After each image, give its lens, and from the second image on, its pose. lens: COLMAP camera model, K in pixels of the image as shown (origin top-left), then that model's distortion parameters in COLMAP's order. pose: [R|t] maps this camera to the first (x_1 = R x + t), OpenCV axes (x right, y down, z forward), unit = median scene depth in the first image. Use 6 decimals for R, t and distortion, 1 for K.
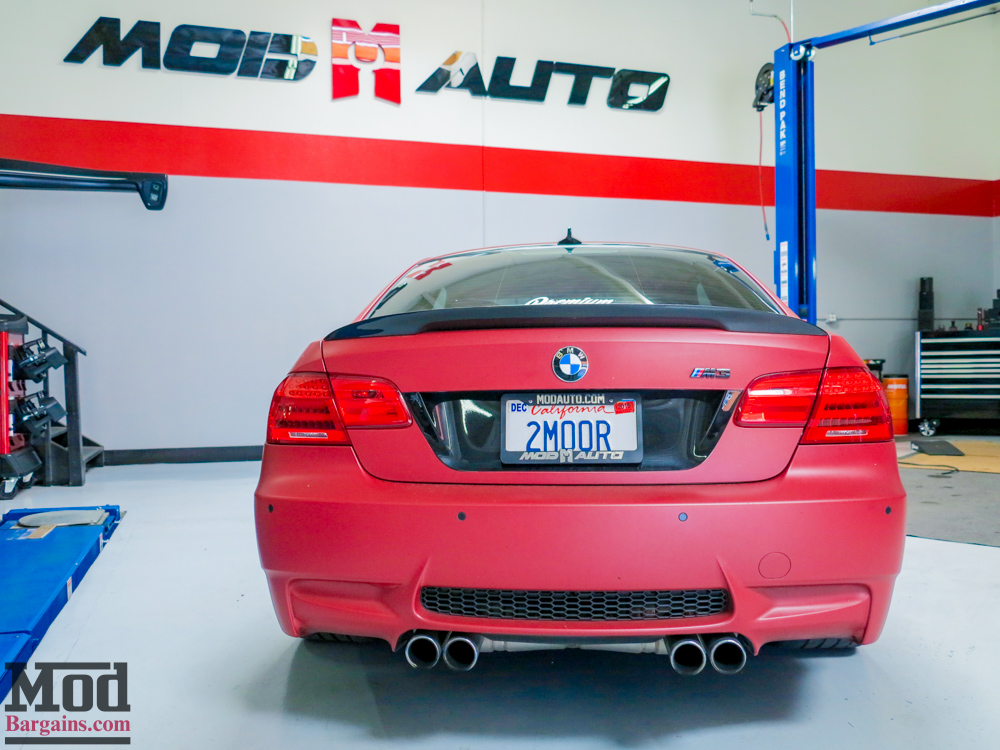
lens RADIAL K [[848.0, 0, 500.0], [0, 848.0, 375.0], [0, 0, 1]] dist [-0.035039, 0.006982]
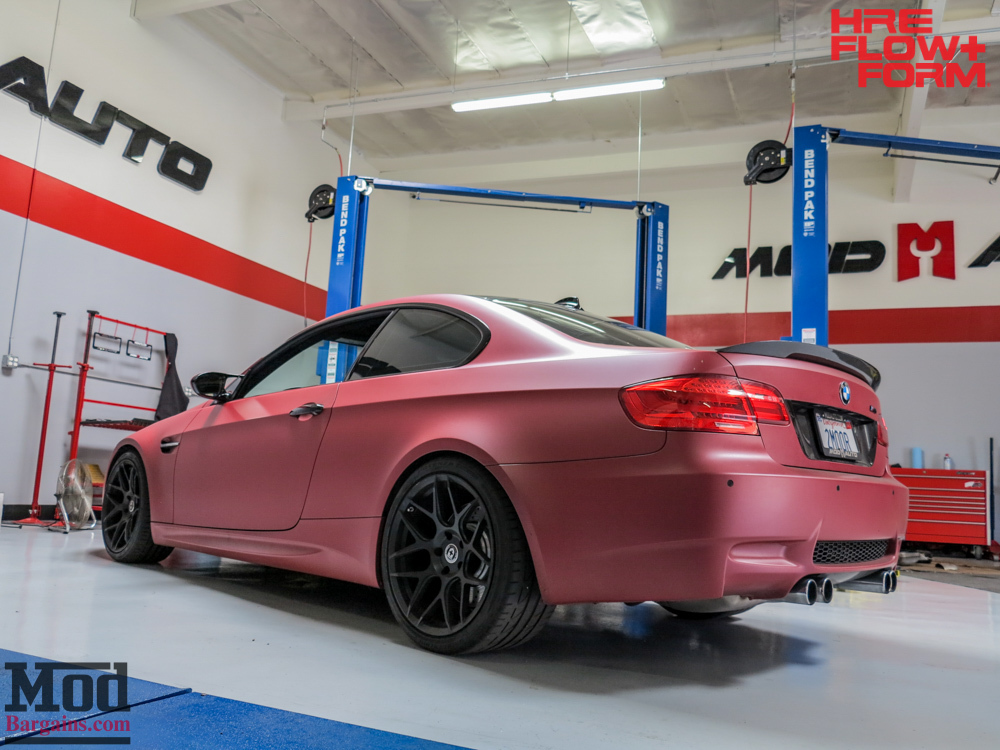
lens RADIAL K [[811.6, 0, 500.8], [0, 811.6, 377.4], [0, 0, 1]] dist [-0.042396, 0.003110]
pose [[0.634336, 0.145592, 0.759224, -0.346984], [-0.044597, 0.987362, -0.152079, 0.050805], [-0.771770, 0.062610, 0.632812, 0.134744]]
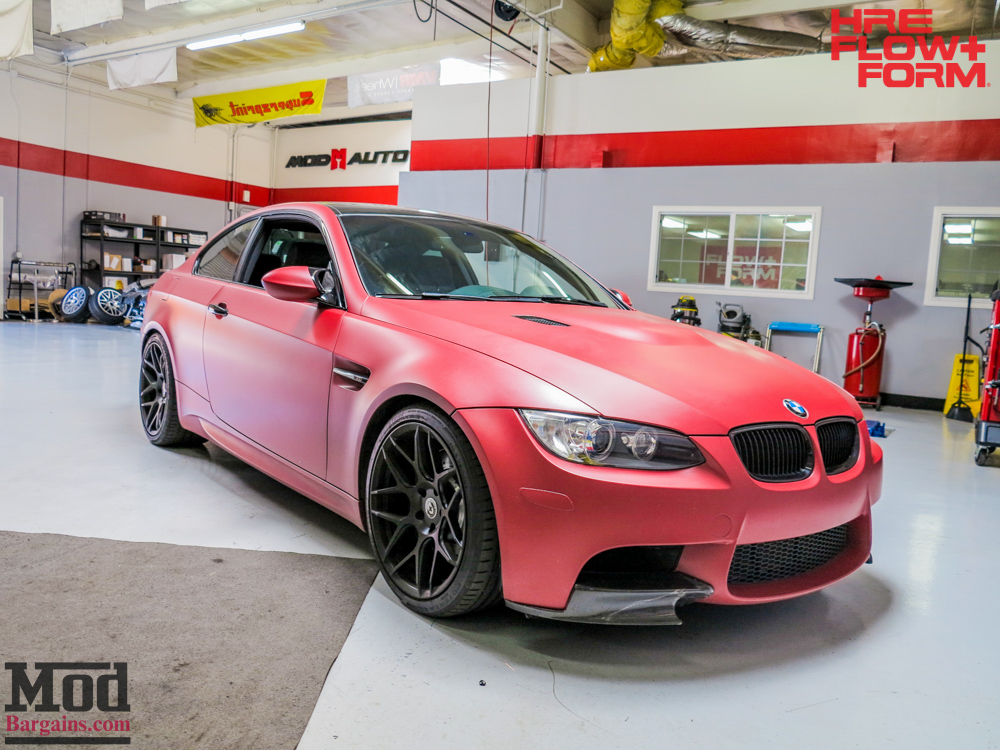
lens RADIAL K [[811.6, 0, 500.8], [0, 811.6, 377.4], [0, 0, 1]] dist [-0.042396, 0.003110]
pose [[0.657837, 0.120505, -0.743458, 3.449720], [-0.082694, 0.992706, 0.087734, 0.256638], [0.748607, 0.003765, 0.663003, -0.966871]]
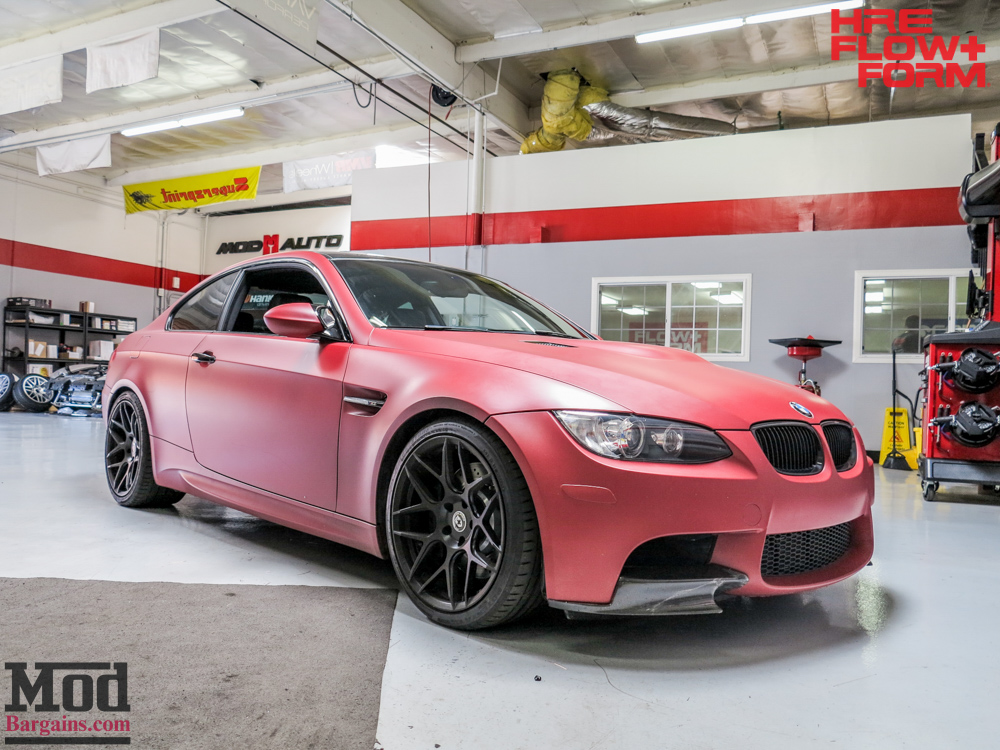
lens RADIAL K [[811.6, 0, 500.8], [0, 811.6, 377.4], [0, 0, 1]] dist [-0.042396, 0.003110]
pose [[0.726491, 0.020508, -0.686870, 3.422157], [-0.053594, 0.998201, -0.026882, 0.305864], [0.685083, 0.056342, 0.726283, -1.018356]]
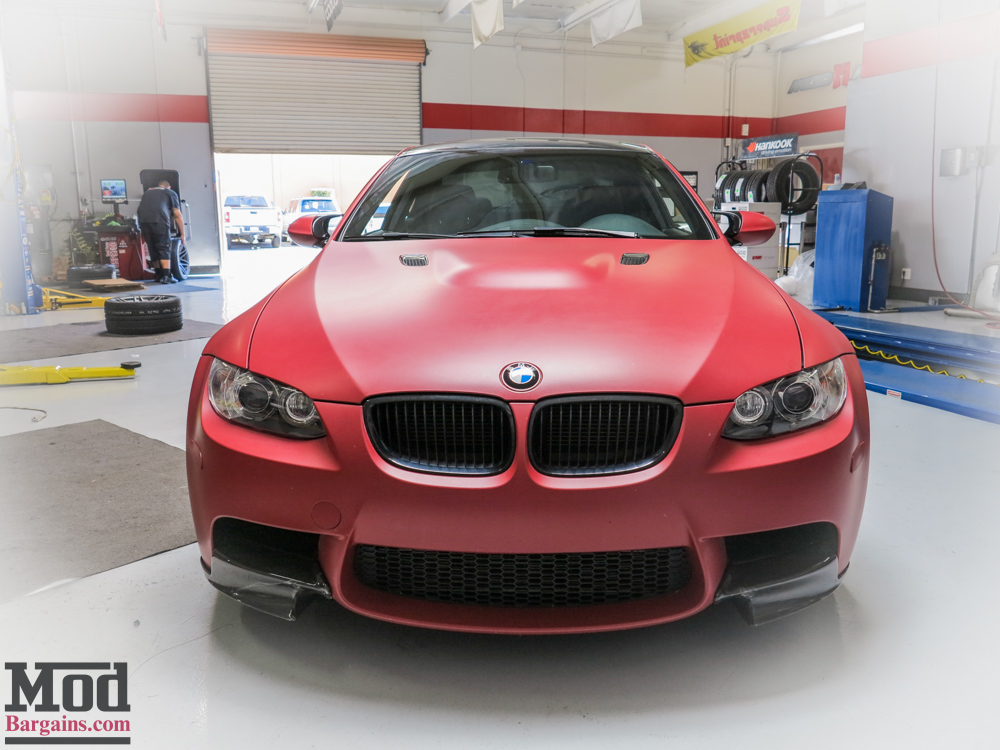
lens RADIAL K [[812.5, 0, 496.8], [0, 812.5, 378.4], [0, 0, 1]] dist [-0.043534, 0.005641]
pose [[0.025250, 0.199741, -0.979523, 3.541734], [-0.017633, 0.979772, 0.199337, 0.236925], [0.999526, 0.012239, 0.028262, -0.538505]]
